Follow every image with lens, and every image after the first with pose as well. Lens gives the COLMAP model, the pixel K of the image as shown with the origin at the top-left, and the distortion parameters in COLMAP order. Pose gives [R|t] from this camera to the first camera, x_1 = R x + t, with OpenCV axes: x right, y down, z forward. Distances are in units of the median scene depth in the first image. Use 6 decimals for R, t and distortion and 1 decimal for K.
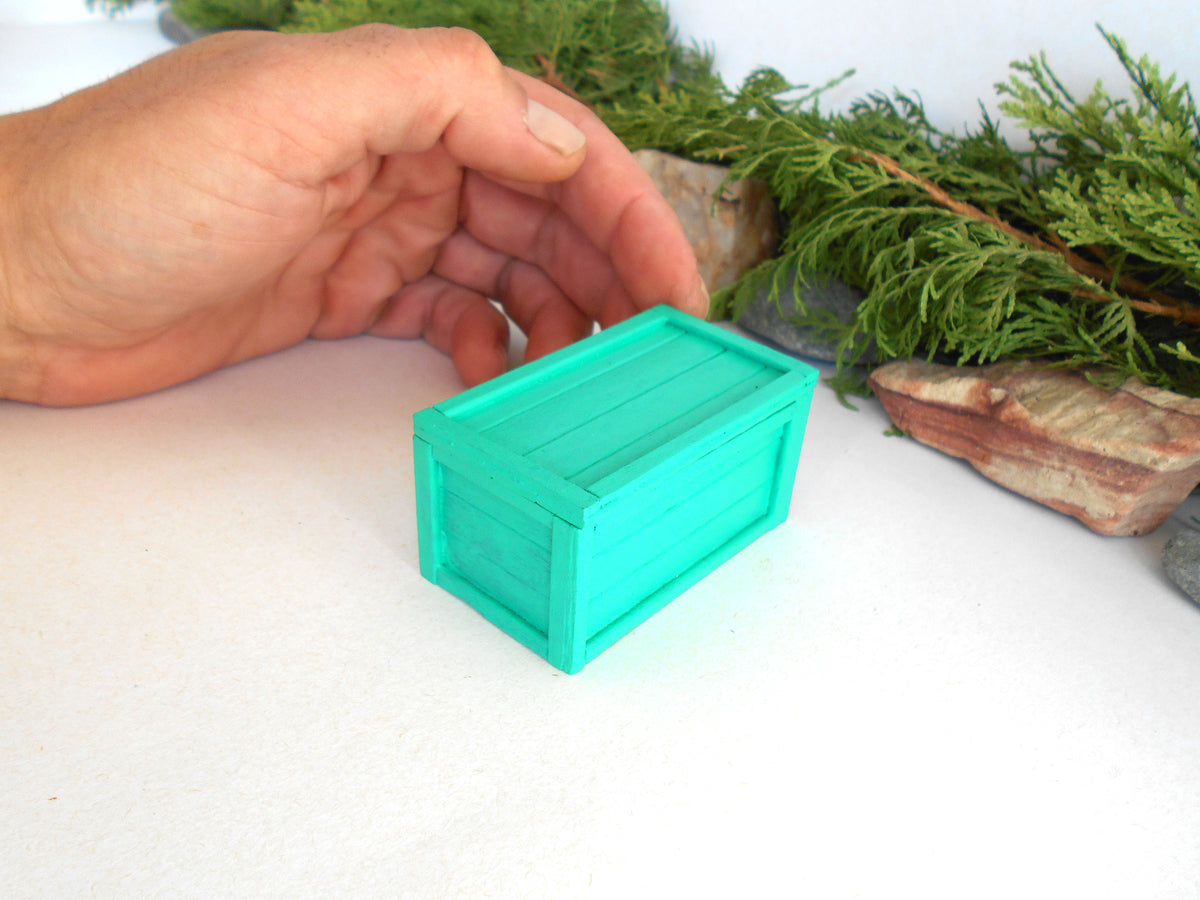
lens RADIAL K [[1046.4, 0, 601.9], [0, 1046.4, 445.2], [0, 0, 1]] dist [-0.014817, 0.018901]
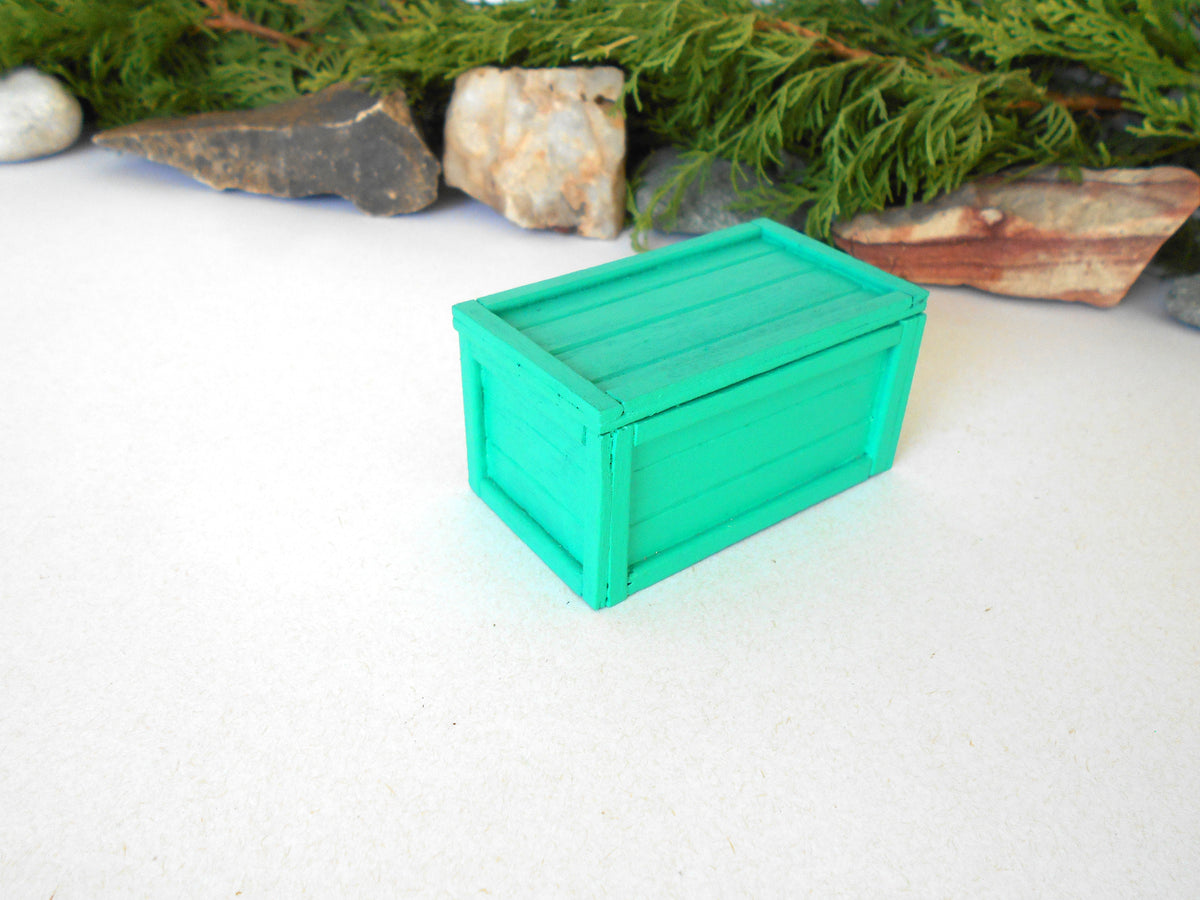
lens RADIAL K [[1033.6, 0, 600.0], [0, 1033.6, 450.0], [0, 0, 1]] dist [-0.027224, 0.016445]
pose [[0.813386, -0.367311, 0.451095, -0.491597], [0.326695, 0.930039, 0.168223, -0.128463], [-0.481326, 0.010541, 0.876478, 0.266572]]
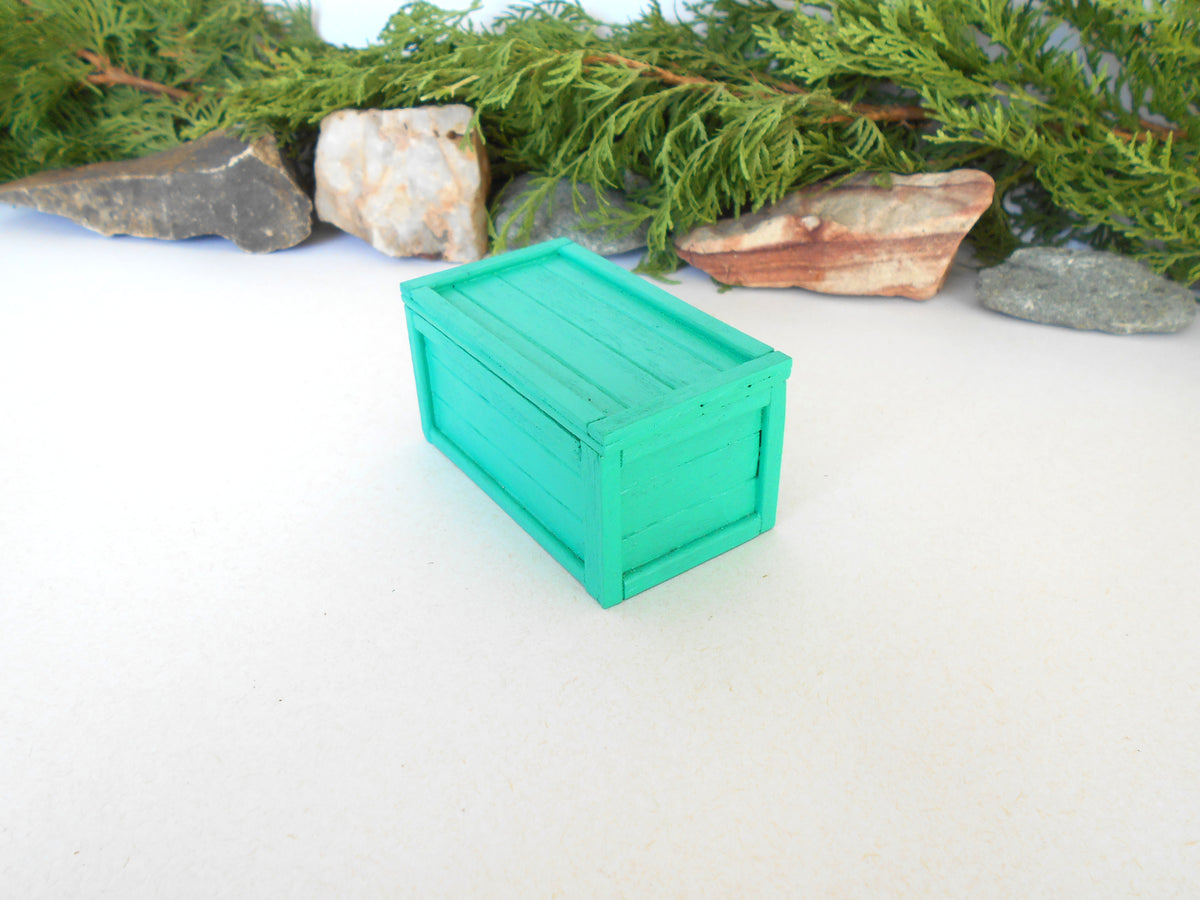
lens RADIAL K [[1033.6, 0, 600.0], [0, 1033.6, 450.0], [0, 0, 1]] dist [-0.027224, 0.016445]
pose [[0.774936, -0.409922, 0.481079, -0.447029], [0.377880, 0.910626, 0.167234, -0.094851], [-0.506636, 0.052194, 0.860578, 0.137991]]
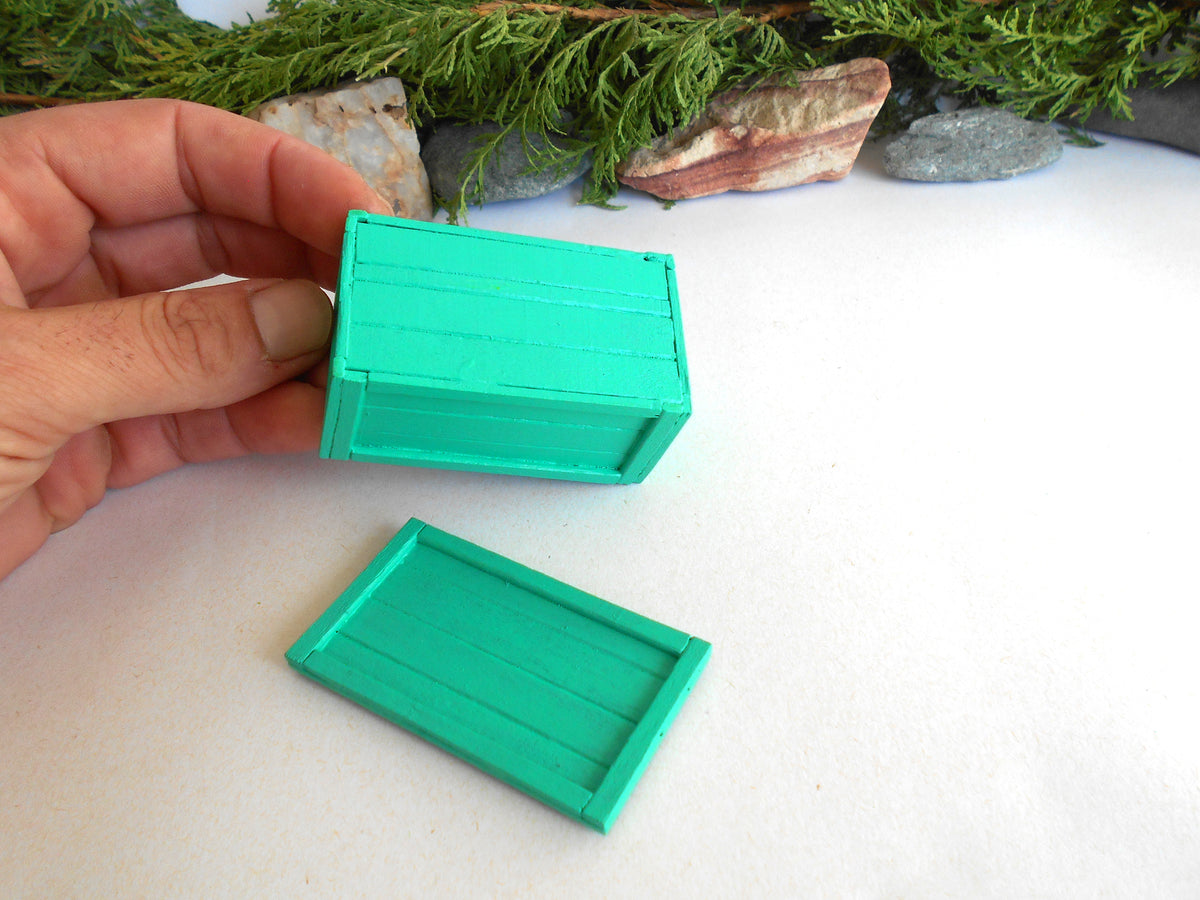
lens RADIAL K [[1046.4, 0, 601.9], [0, 1046.4, 445.2], [0, 0, 1]] dist [-0.014817, 0.018901]
pose [[0.555682, -0.639591, 0.531169, -0.629326], [0.524133, 0.765435, 0.373354, -0.312090], [-0.645369, 0.070937, 0.760570, 0.149459]]
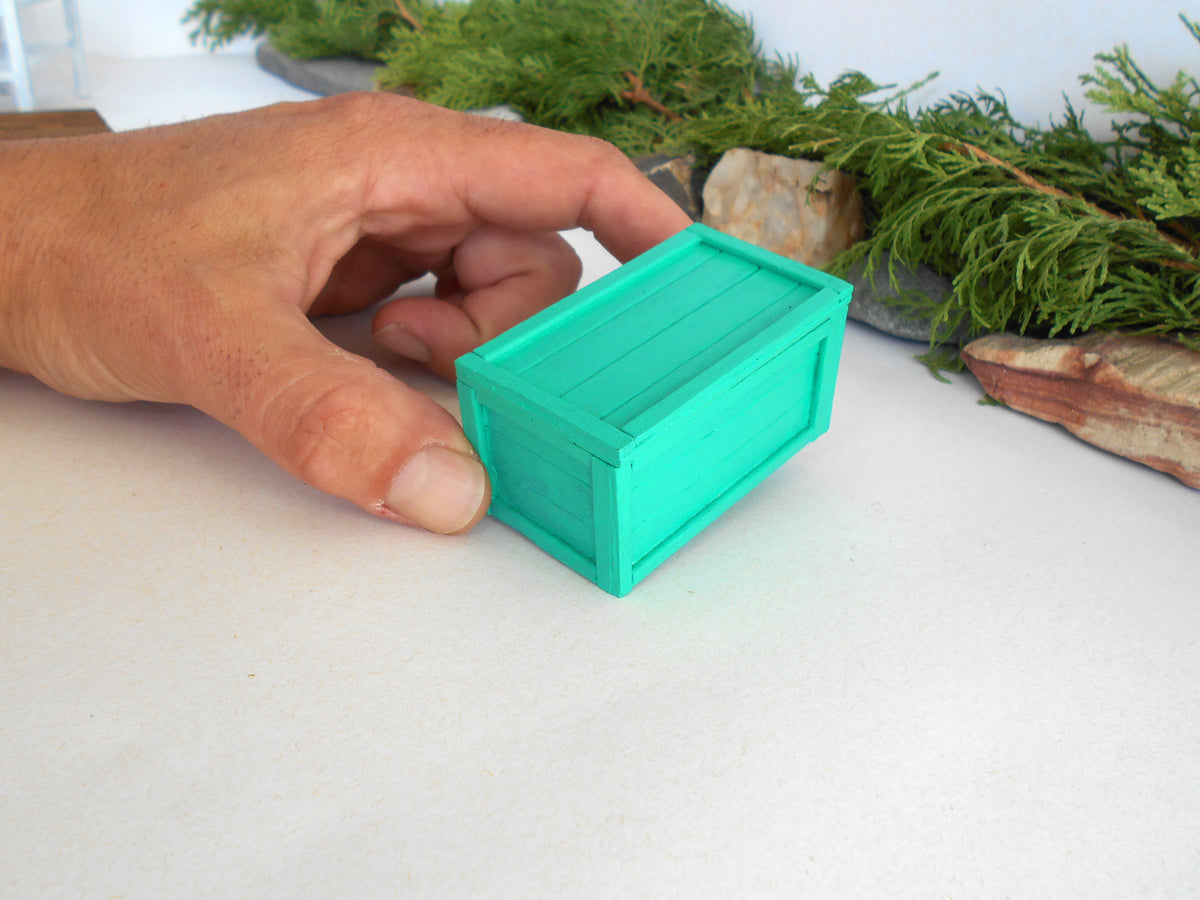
lens RADIAL K [[1044.8, 0, 603.8], [0, 1044.8, 445.1], [0, 0, 1]] dist [-0.004139, -0.000072]
pose [[0.999230, 0.004950, -0.038915, -0.067670], [-0.006763, 0.998891, -0.046590, 0.087434], [0.038641, 0.046817, 0.998156, -0.060837]]
